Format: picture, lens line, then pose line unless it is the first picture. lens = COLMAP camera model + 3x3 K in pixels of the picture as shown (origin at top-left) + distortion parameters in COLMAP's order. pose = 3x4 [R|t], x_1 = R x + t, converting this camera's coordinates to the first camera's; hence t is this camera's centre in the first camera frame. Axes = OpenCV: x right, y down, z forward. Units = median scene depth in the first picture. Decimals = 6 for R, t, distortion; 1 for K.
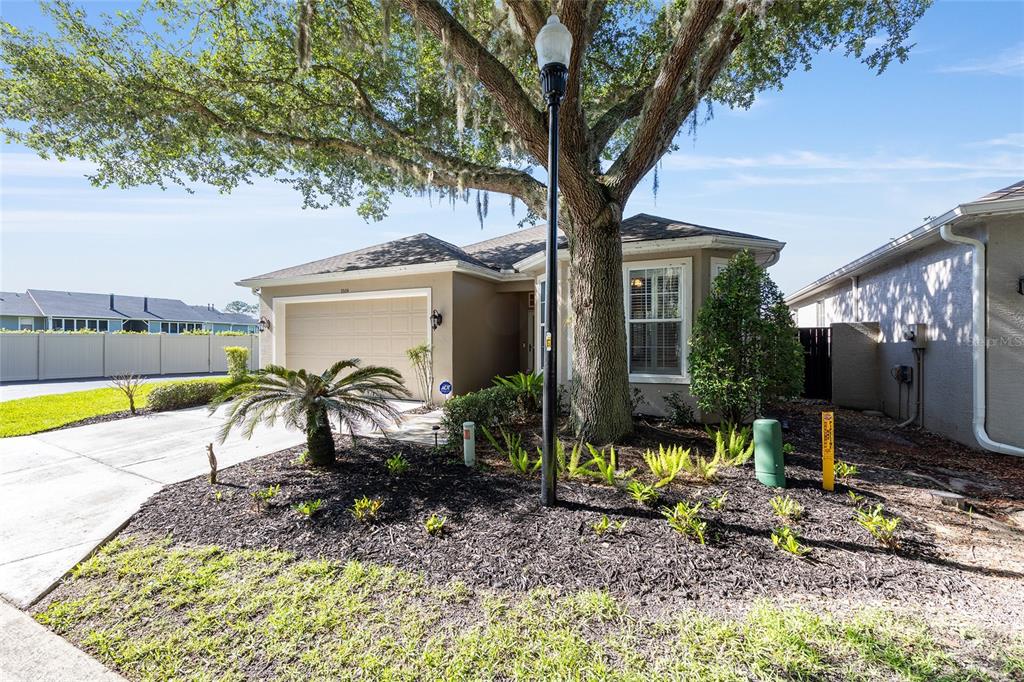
lens RADIAL K [[409.5, 0, 512.0], [0, 409.5, 341.0], [0, 0, 1]] dist [-0.004711, 0.000114]
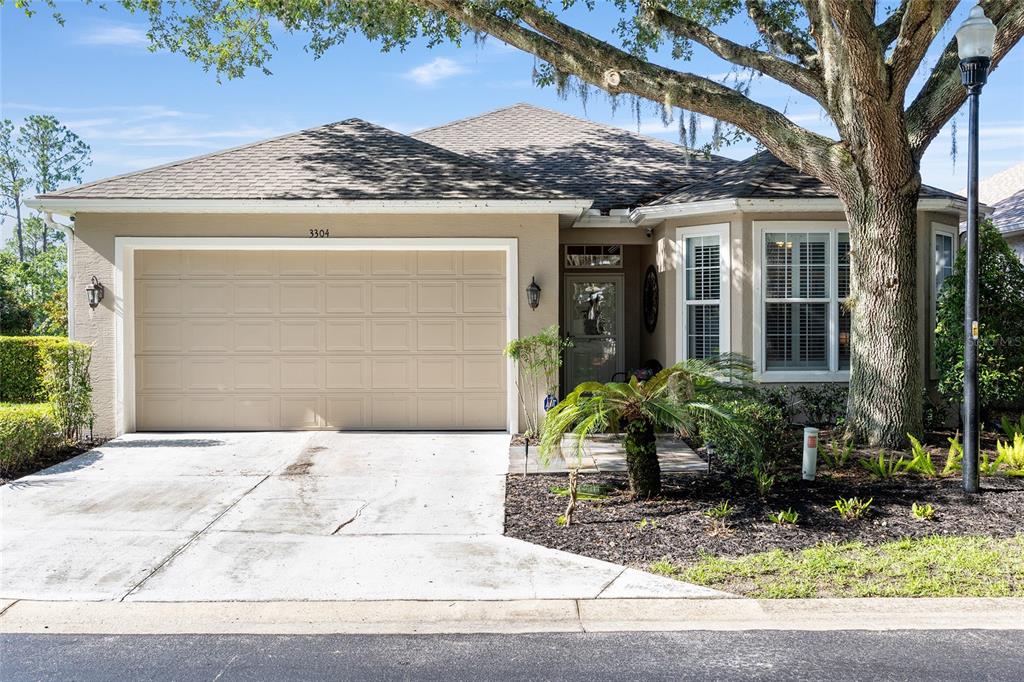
lens RADIAL K [[969.2, 0, 511.6], [0, 969.2, 320.3], [0, 0, 1]] dist [-0.003034, -0.002082]
pose [[0.906610, -0.005090, 0.421939, -1.037488], [0.003259, 0.999982, 0.005061, -0.022120], [-0.421957, -0.003213, 0.906610, -0.363877]]
